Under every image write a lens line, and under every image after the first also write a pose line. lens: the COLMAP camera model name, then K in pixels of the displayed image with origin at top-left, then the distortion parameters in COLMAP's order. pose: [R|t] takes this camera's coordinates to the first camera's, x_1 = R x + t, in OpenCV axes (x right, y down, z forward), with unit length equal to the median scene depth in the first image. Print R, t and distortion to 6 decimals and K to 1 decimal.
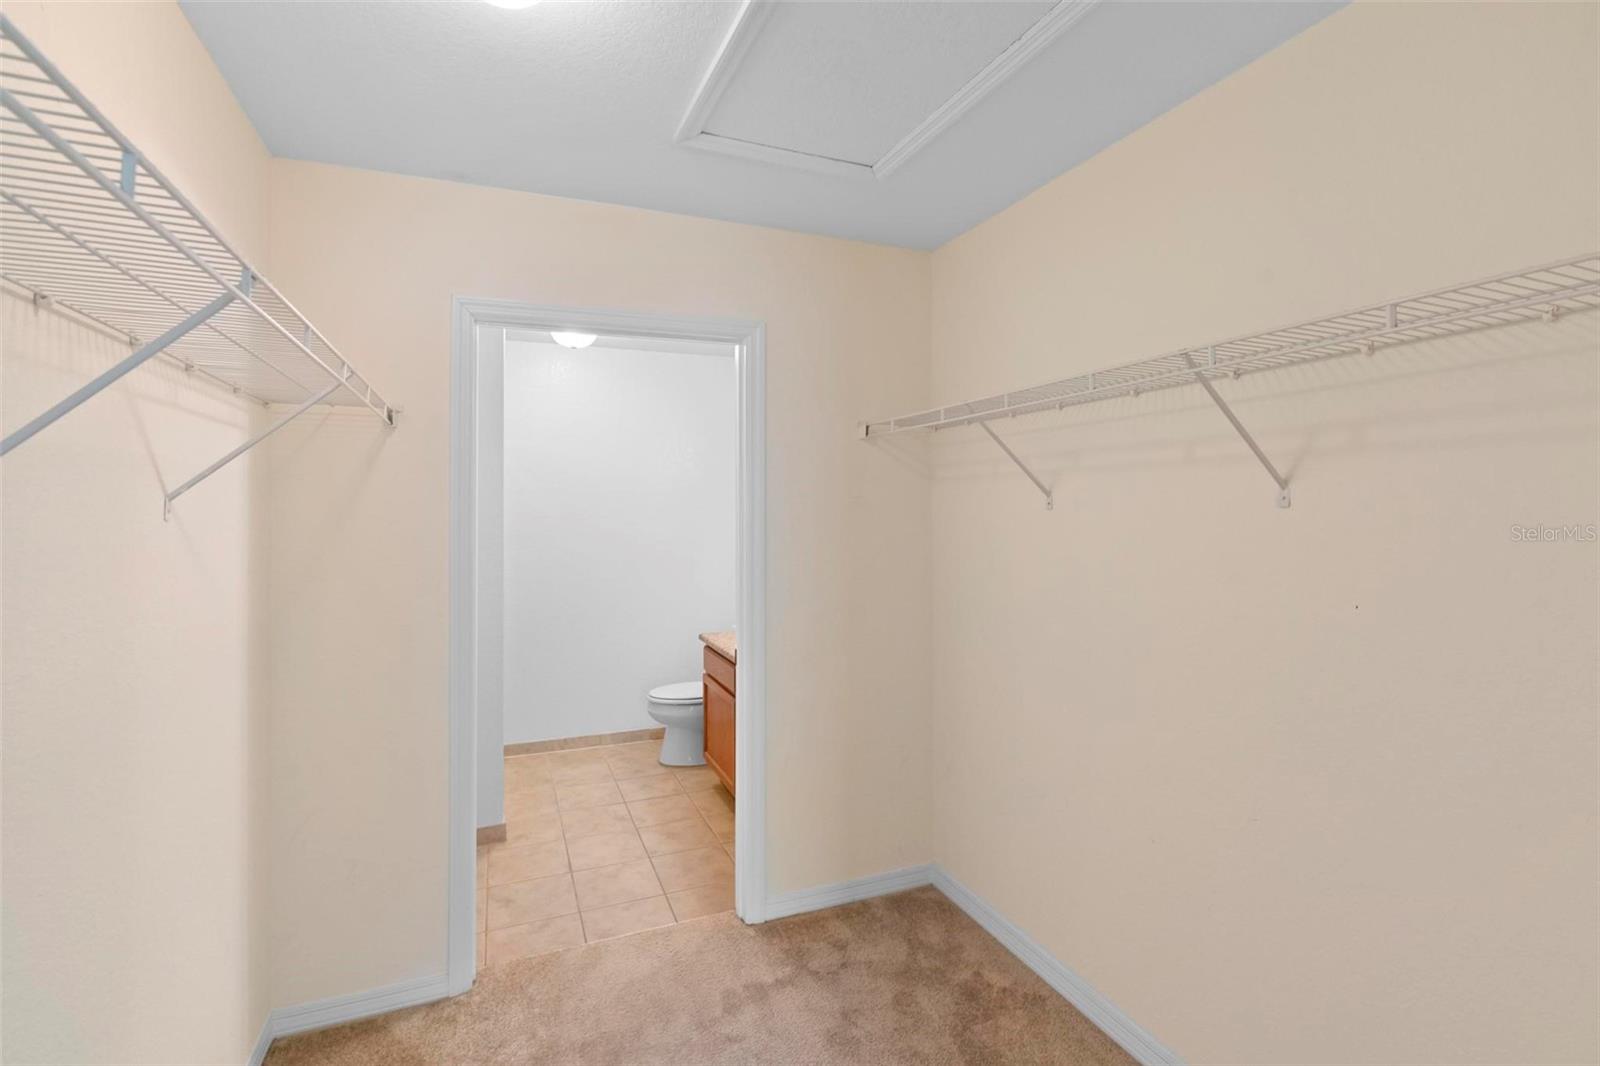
lens RADIAL K [[727.5, 0, 790.2], [0, 727.5, 530.4], [0, 0, 1]] dist [-0.013261, 0.004164]
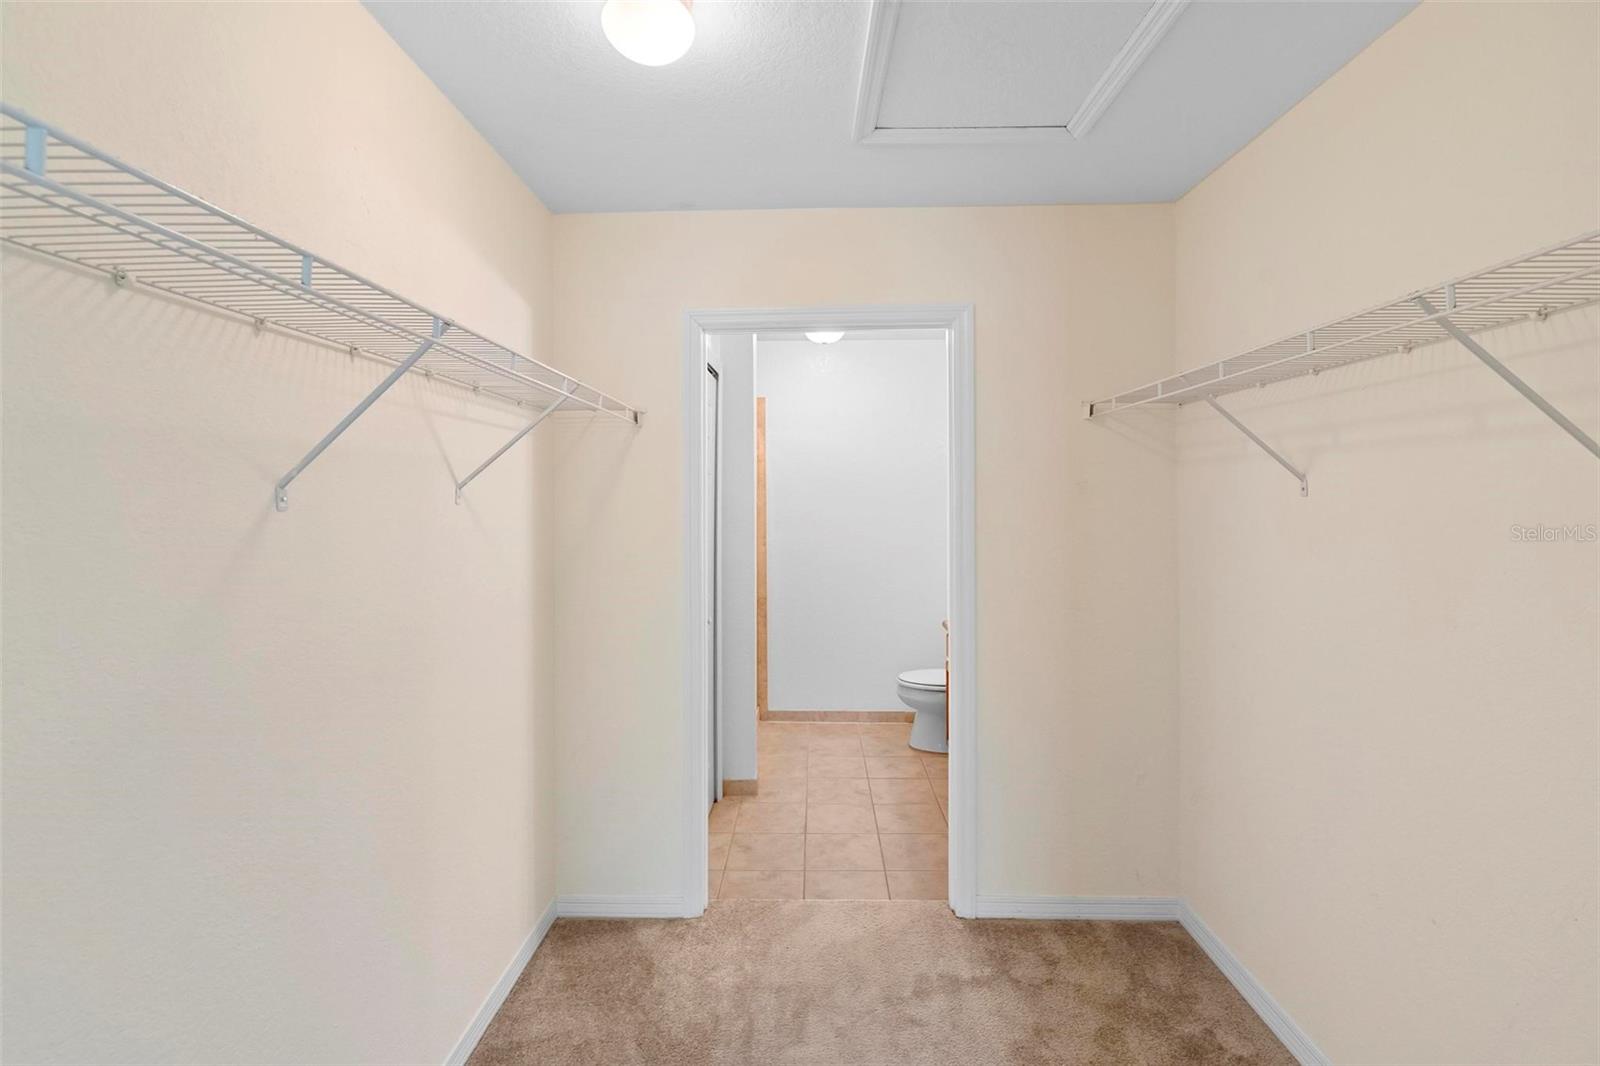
lens RADIAL K [[727.5, 0, 790.2], [0, 727.5, 521.1], [0, 0, 1]] dist [-0.013261, 0.004164]
pose [[0.915820, 0.014278, -0.401336, 0.143707], [-0.011982, 0.999894, 0.008232, -0.000390], [0.401411, -0.002730, 0.915894, 0.008447]]
